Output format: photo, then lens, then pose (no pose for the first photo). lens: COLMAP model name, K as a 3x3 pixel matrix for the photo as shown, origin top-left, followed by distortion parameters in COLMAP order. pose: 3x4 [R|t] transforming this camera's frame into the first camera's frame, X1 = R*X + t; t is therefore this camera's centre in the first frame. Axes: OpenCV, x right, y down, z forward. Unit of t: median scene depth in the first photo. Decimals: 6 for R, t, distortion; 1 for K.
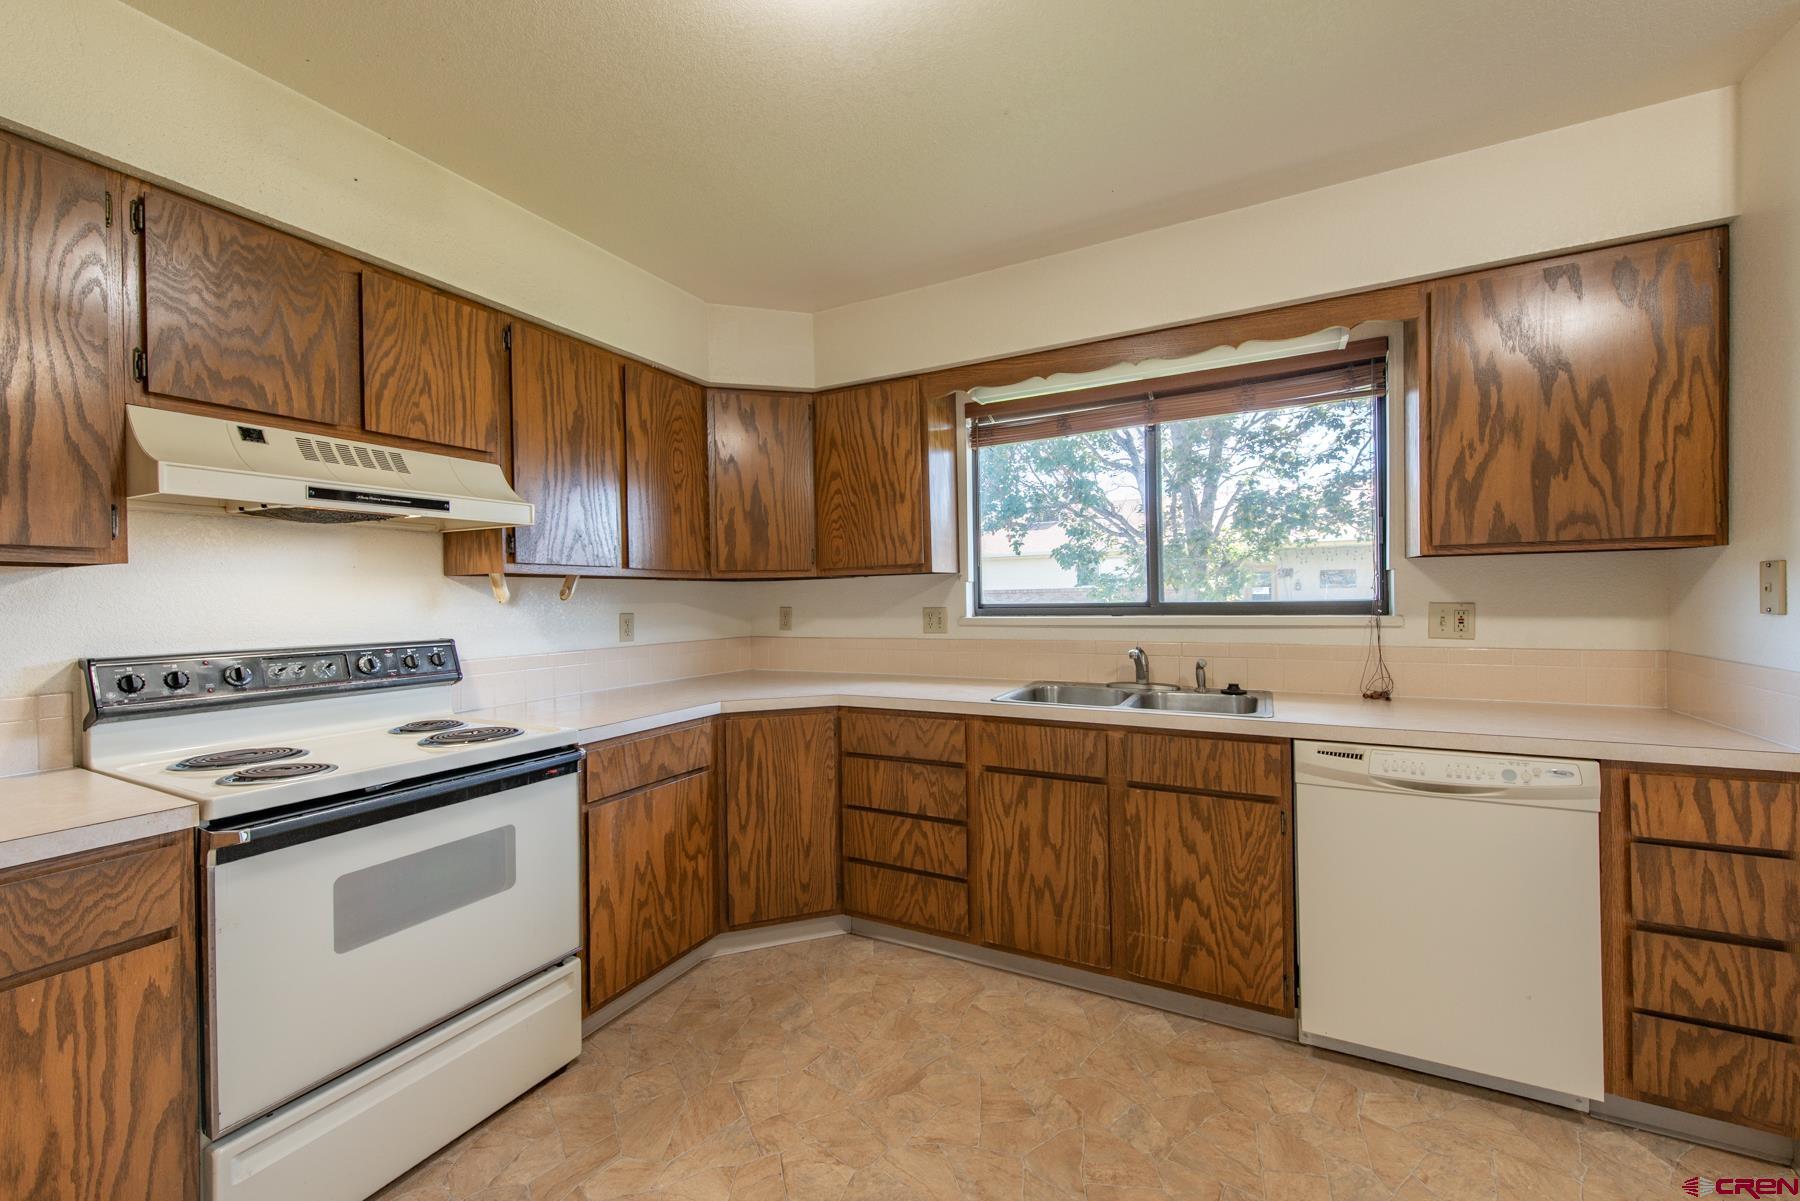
lens RADIAL K [[710.0, 0, 900.2], [0, 710.0, 596.9], [0, 0, 1]] dist [0.013194, -0.003522]
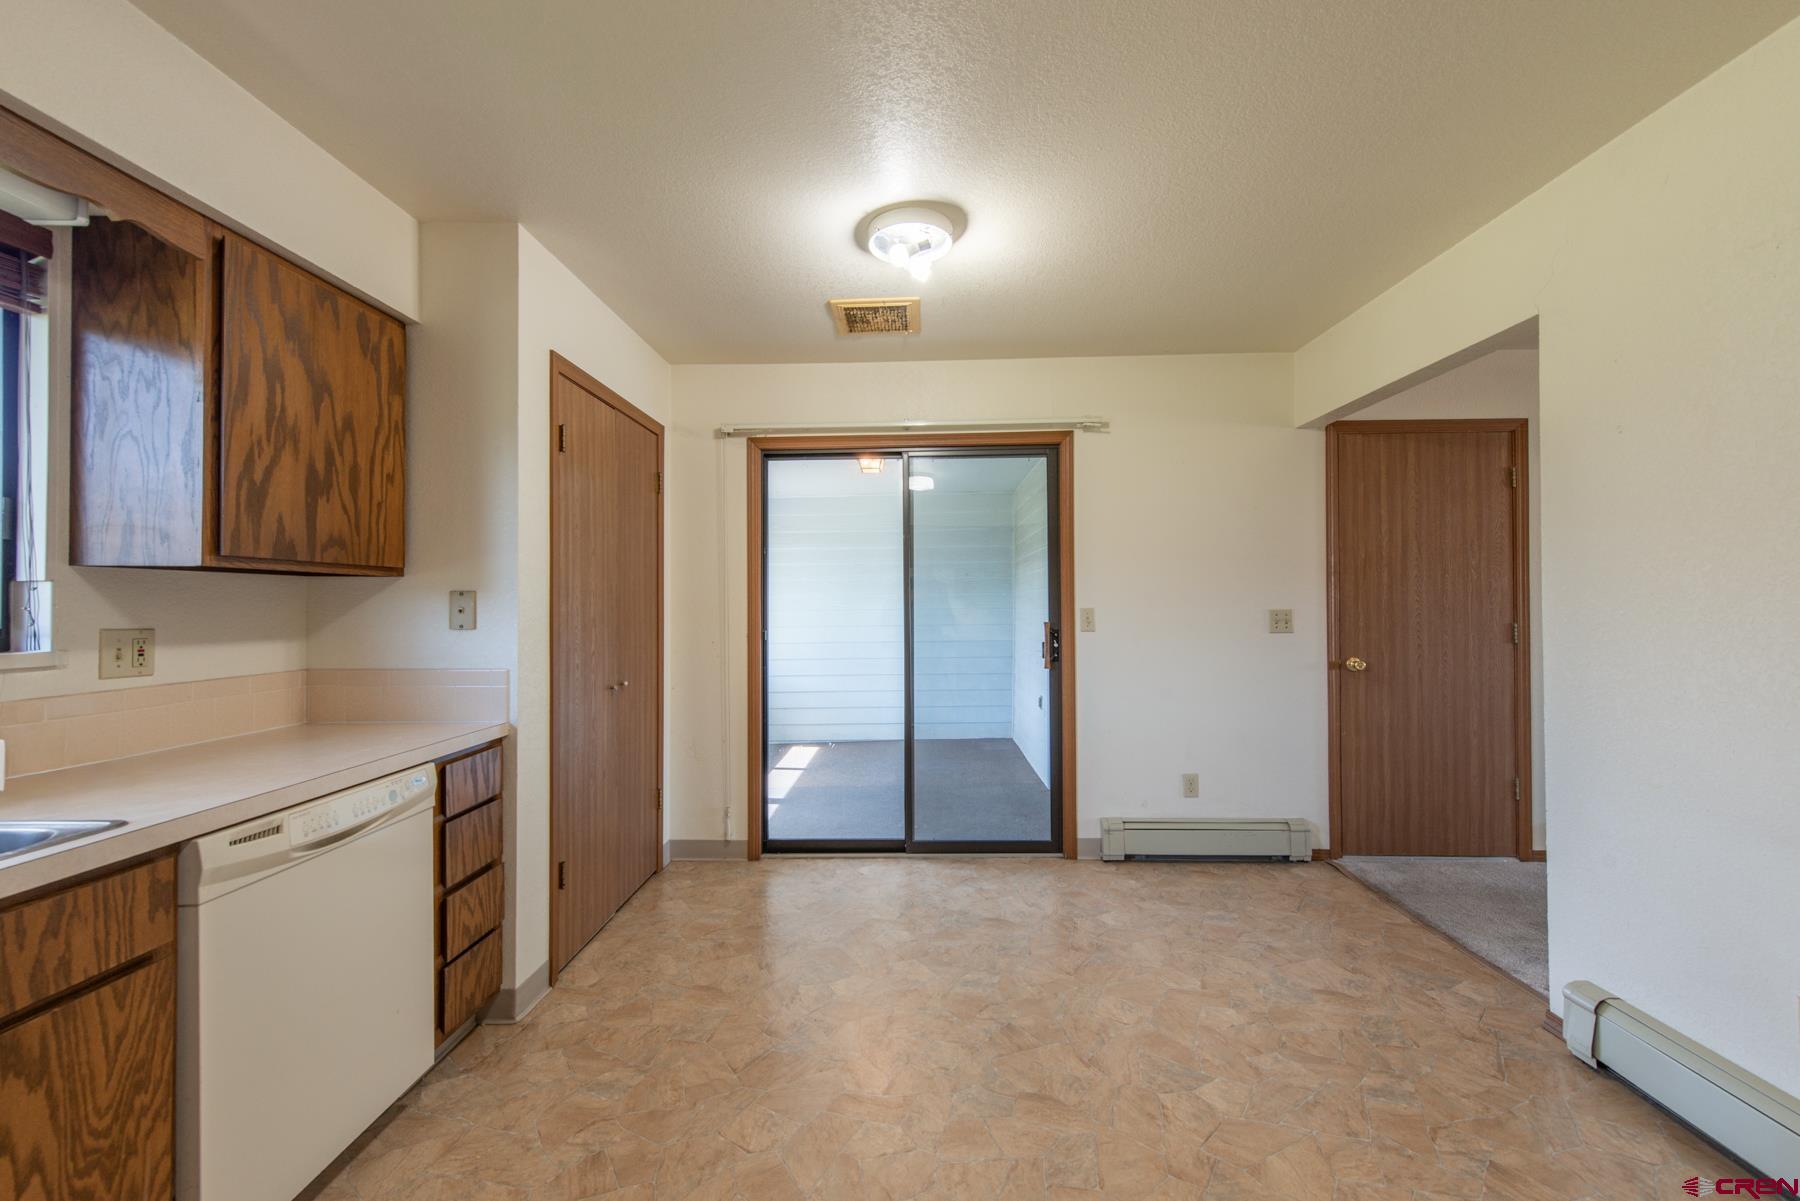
lens RADIAL K [[710.0, 0, 899.9], [0, 710.0, 599.2], [0, 0, 1]] dist [0.013194, -0.003522]
pose [[-0.447555, 0.025876, 0.893882, -0.318827], [0.017652, 0.999642, -0.020099, 0.006787], [-0.894082, 0.006783, -0.447852, 0.715555]]
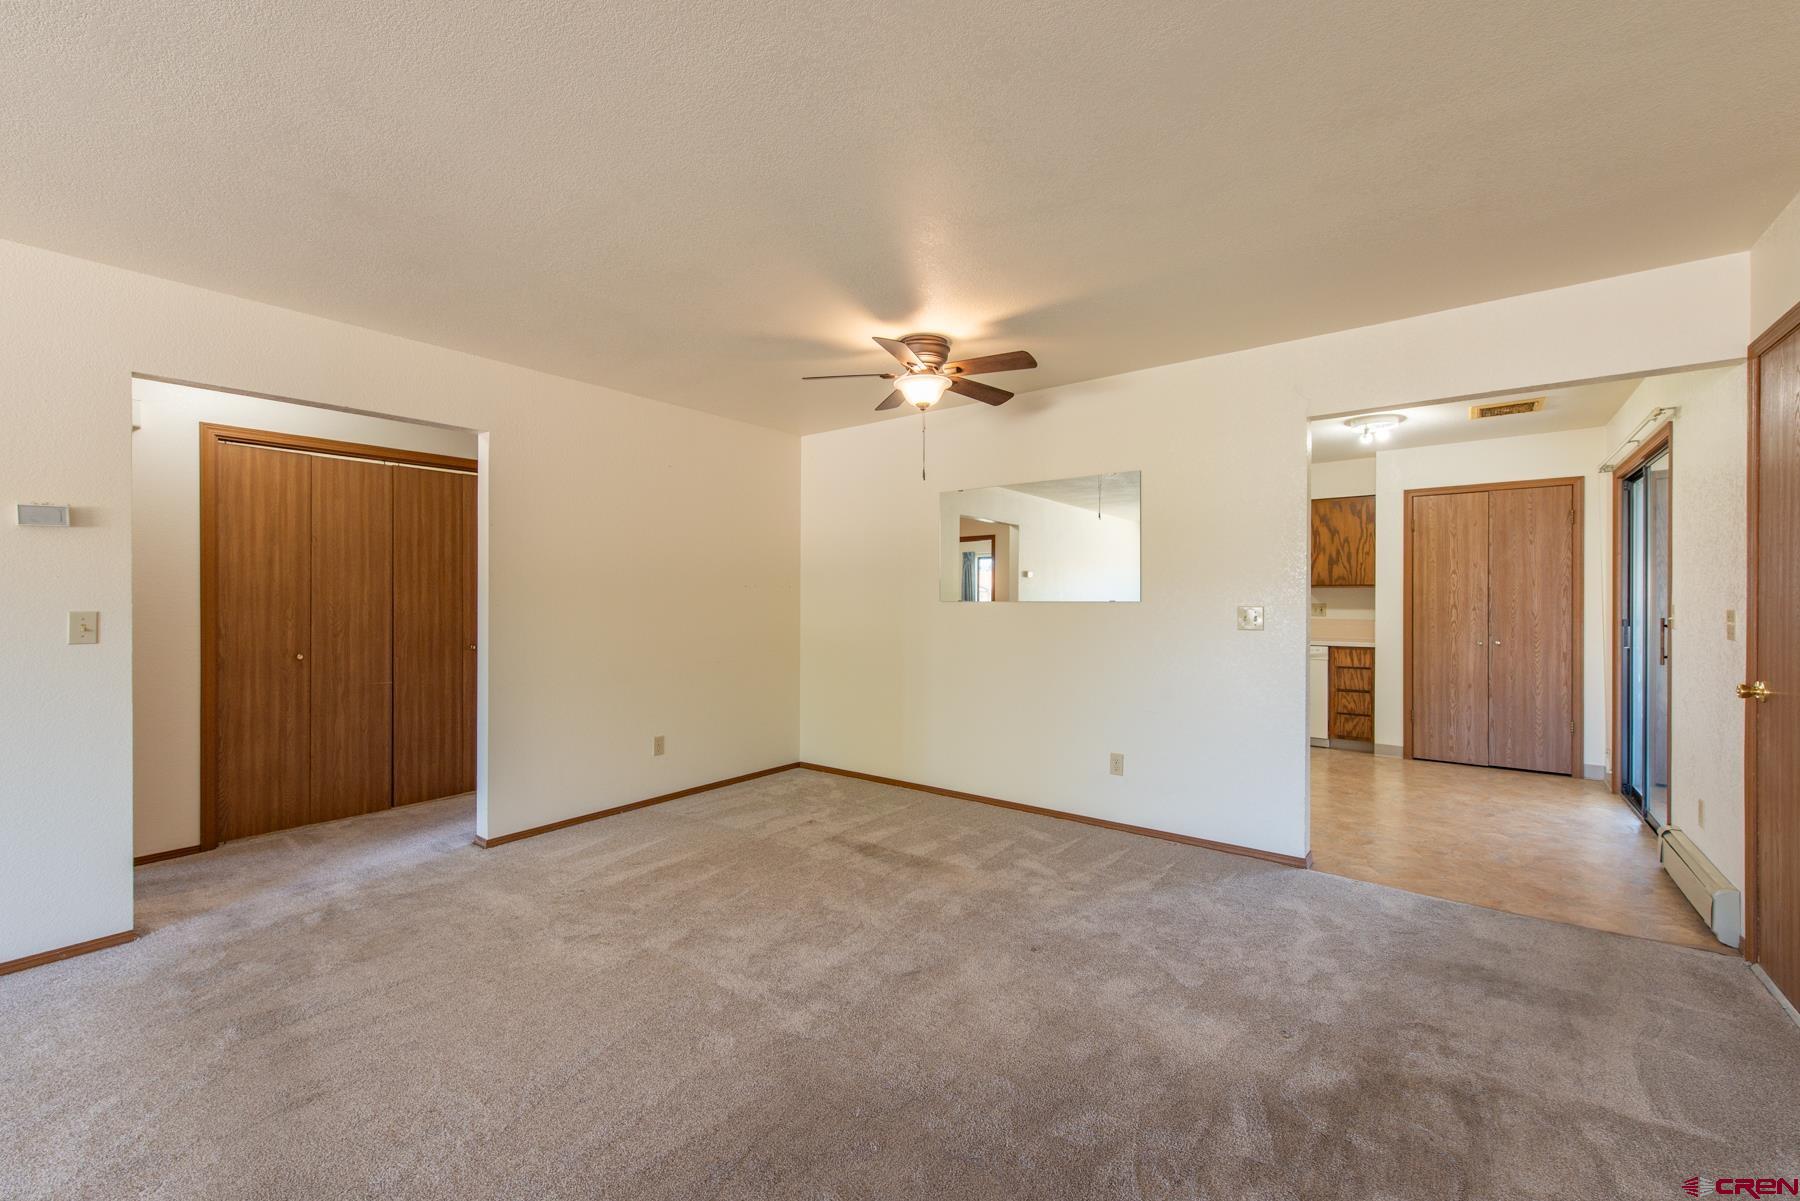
lens RADIAL K [[724.4, 0, 902.4], [0, 724.4, 598.2], [0, 0, 1]] dist [0.009430, -0.000119]
pose [[0.985900, 0.019737, -0.166166, -0.470044], [-0.020506, 0.999785, -0.002915, 0.033201], [0.166073, 0.006282, 0.986093, -2.560882]]
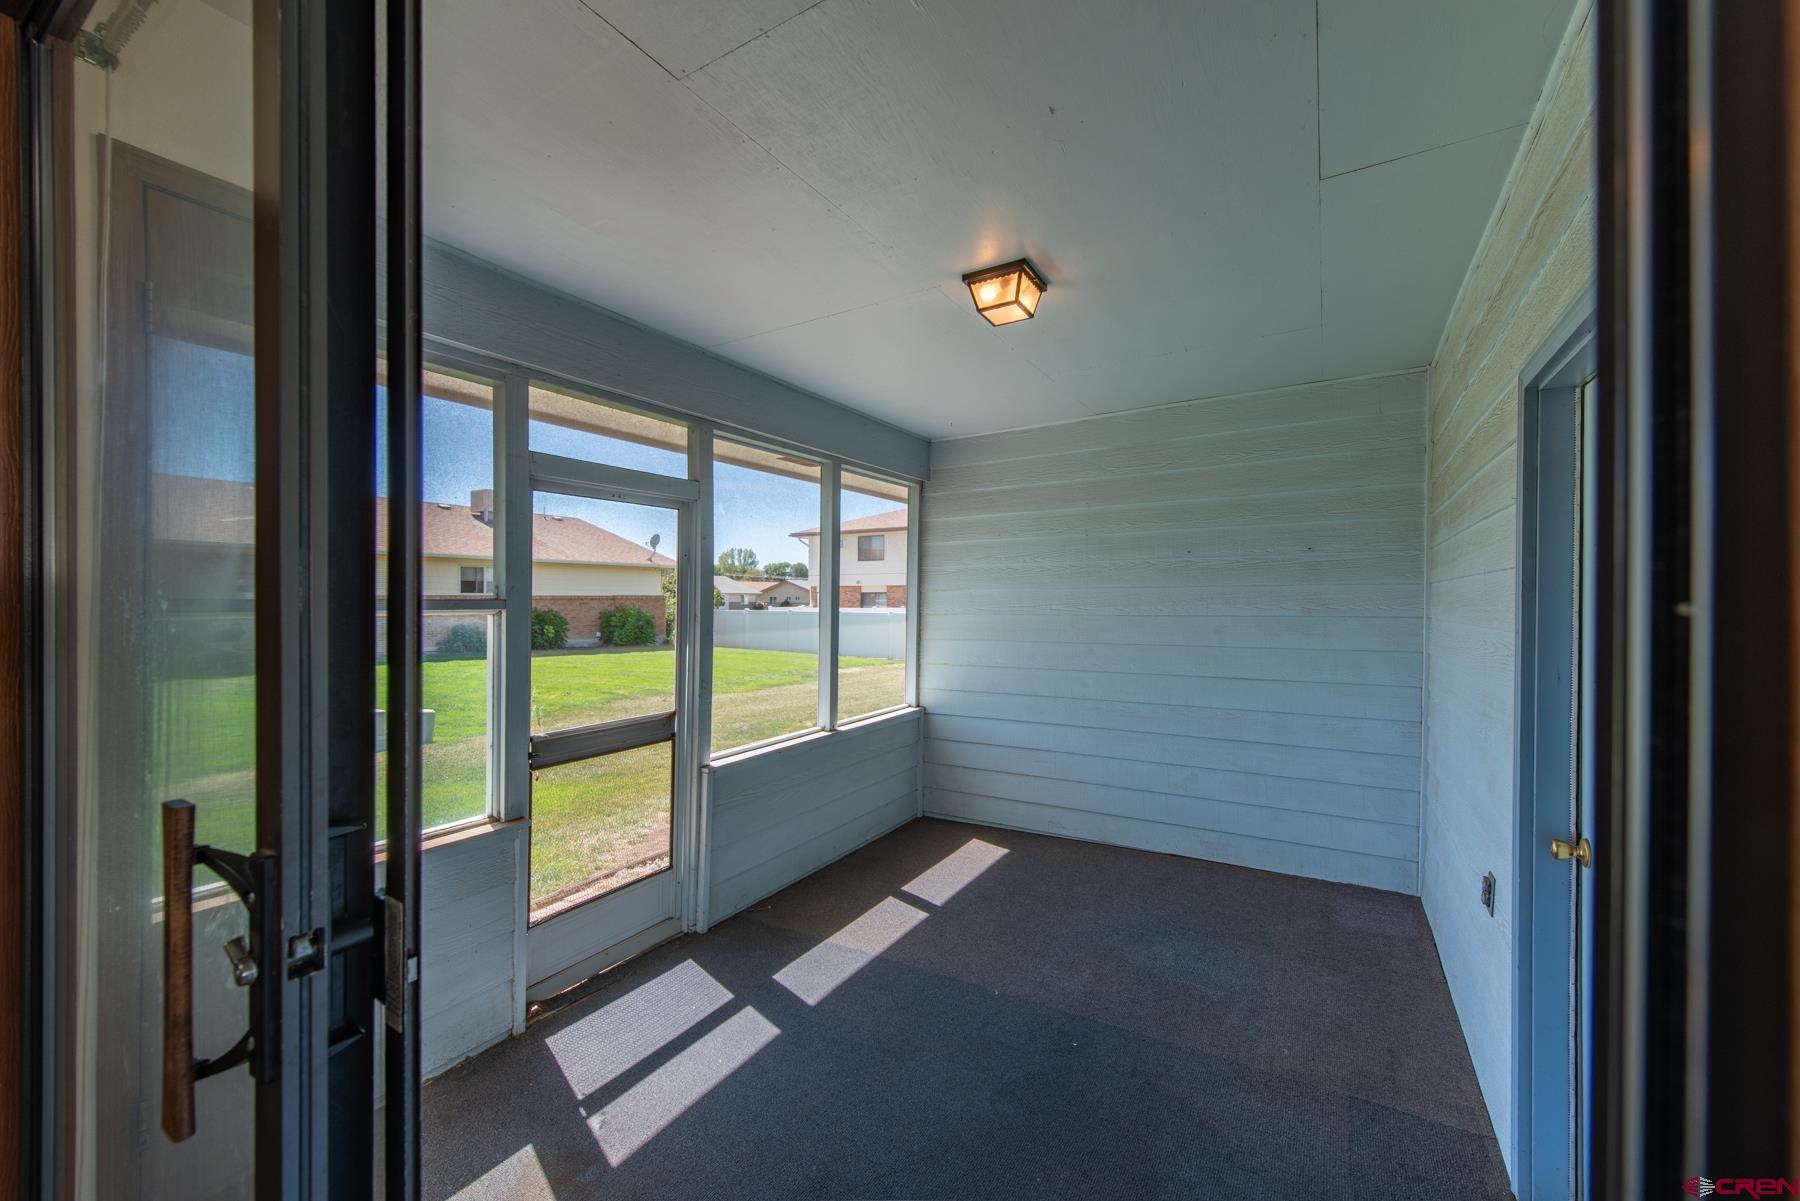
lens RADIAL K [[710.0, 0, 899.1], [0, 710.0, 598.9], [0, 0, 1]] dist [0.013194, -0.003522]
pose [[0.048666, 0.017680, 0.998659, 1.016928], [0.004618, 0.999829, -0.017926, -0.030774], [-0.998804, 0.005484, 0.048576, -0.351141]]
